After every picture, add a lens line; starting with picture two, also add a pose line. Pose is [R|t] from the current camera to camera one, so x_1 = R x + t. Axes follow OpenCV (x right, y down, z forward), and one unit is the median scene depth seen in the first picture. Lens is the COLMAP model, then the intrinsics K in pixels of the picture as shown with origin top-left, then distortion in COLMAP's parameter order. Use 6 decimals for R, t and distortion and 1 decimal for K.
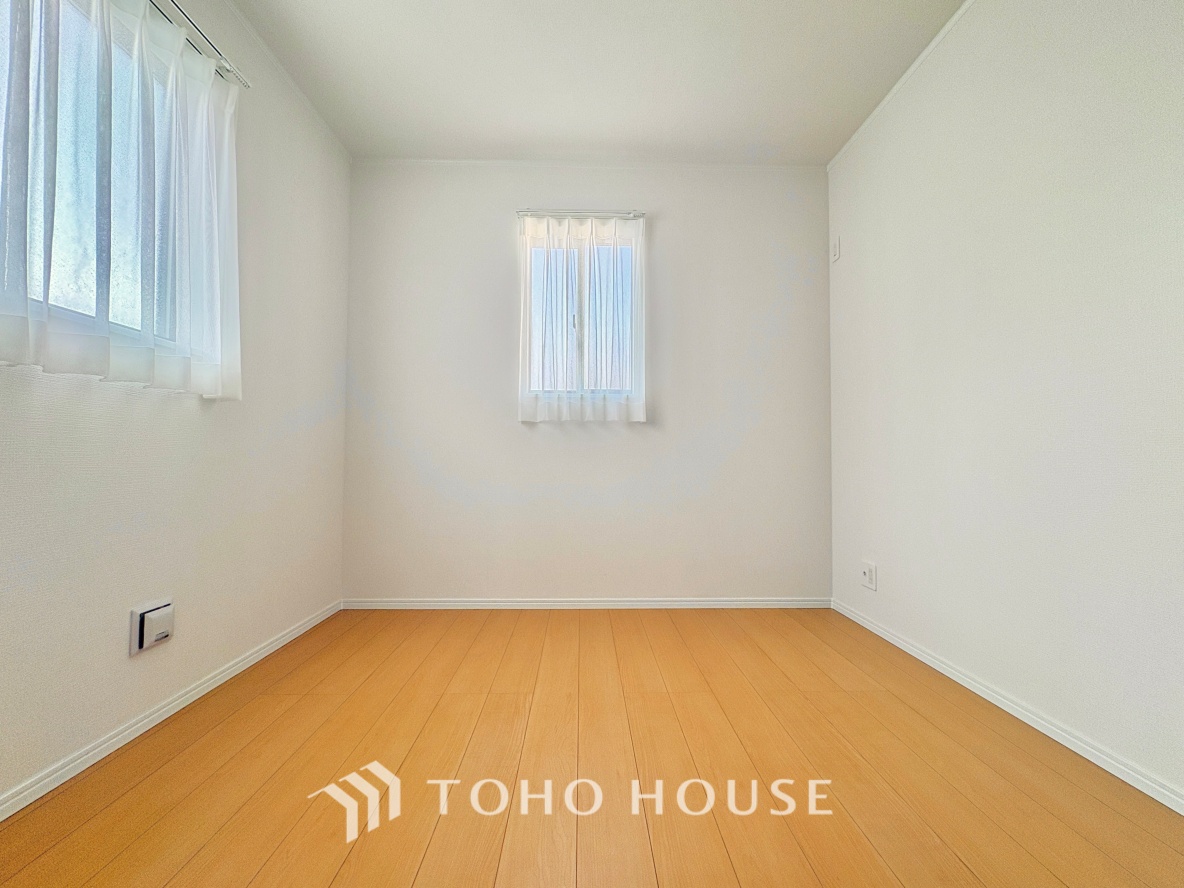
lens RADIAL K [[471.4, 0, 592.6], [0, 471.4, 448.1], [0, 0, 1]] dist [-0.000169, -0.000428]
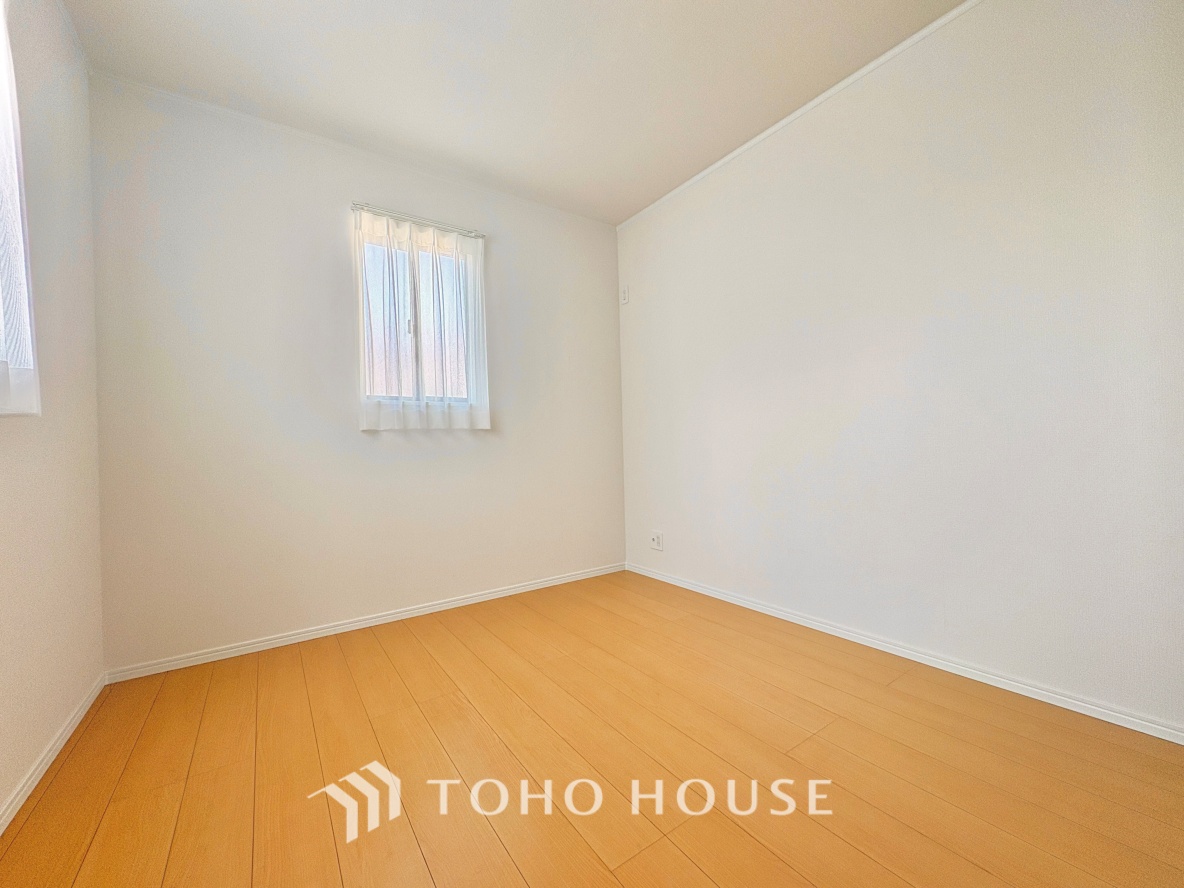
lens RADIAL K [[471.4, 0, 591.8], [0, 471.4, 448.9], [0, 0, 1]] dist [-0.000169, -0.000428]
pose [[0.834112, -0.031151, 0.550715, -0.289759], [0.019074, 0.999436, 0.027644, -0.035302], [-0.551265, -0.012554, 0.834236, -0.037383]]
